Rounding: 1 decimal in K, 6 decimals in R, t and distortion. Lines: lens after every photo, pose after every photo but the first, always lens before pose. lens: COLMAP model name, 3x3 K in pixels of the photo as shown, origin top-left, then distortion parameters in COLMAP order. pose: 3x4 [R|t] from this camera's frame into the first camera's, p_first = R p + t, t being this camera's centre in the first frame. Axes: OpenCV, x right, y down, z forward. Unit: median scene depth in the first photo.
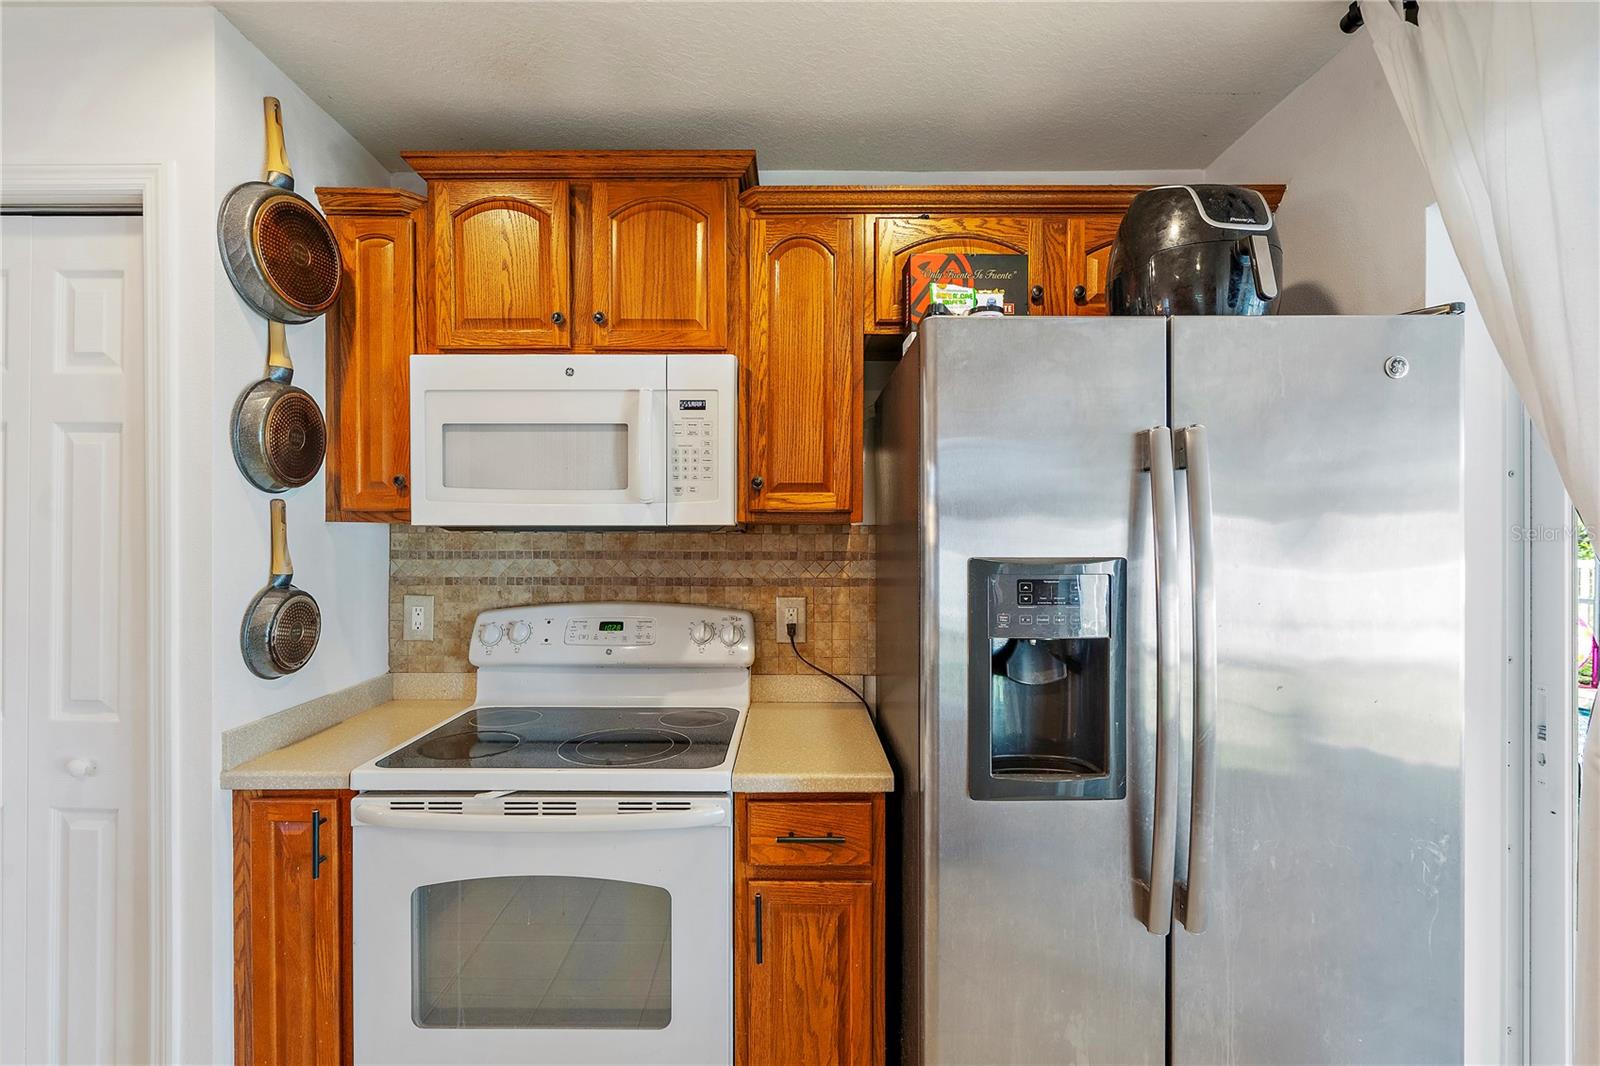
lens RADIAL K [[736.8, 0, 796.1], [0, 736.8, 535.3], [0, 0, 1]] dist [-0.004810, 0.000641]
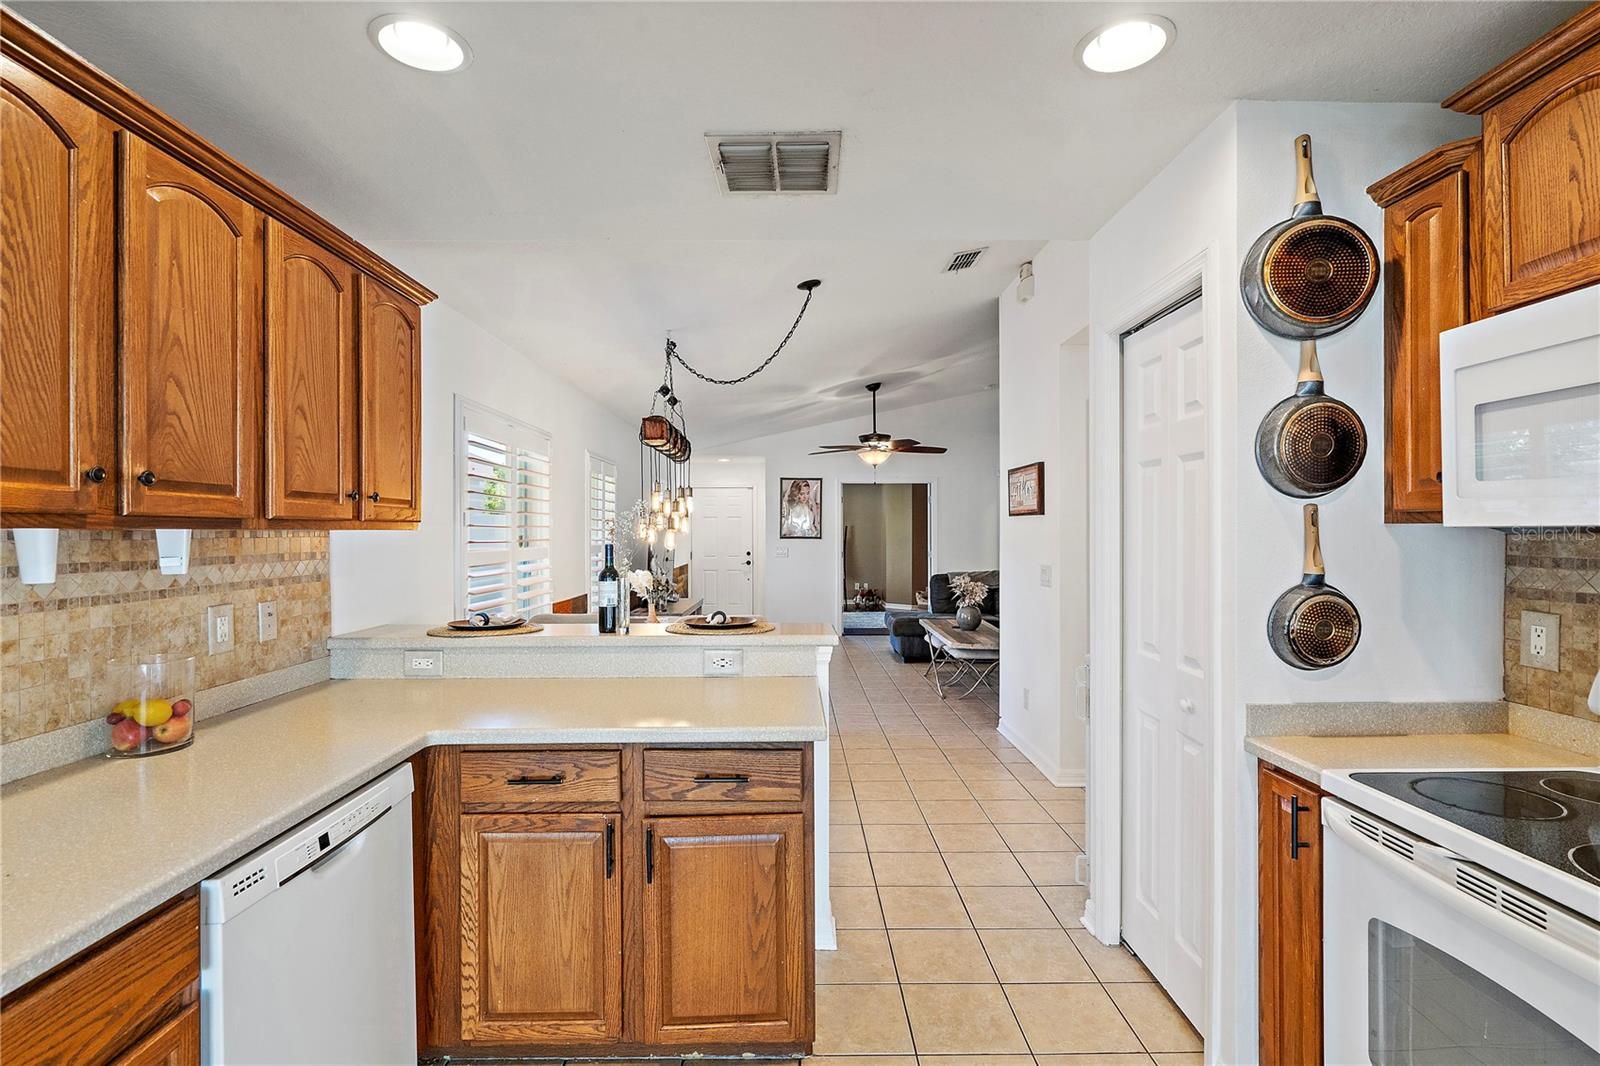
lens RADIAL K [[736.8, 0, 799.0], [0, 736.8, 532.1], [0, 0, 1]] dist [-0.004810, 0.000641]
pose [[0.015331, -0.000329, -0.999882, 0.360110], [-0.000330, 1.000000, -0.000335, -0.007291], [0.999882, 0.000335, 0.015331, 0.234034]]
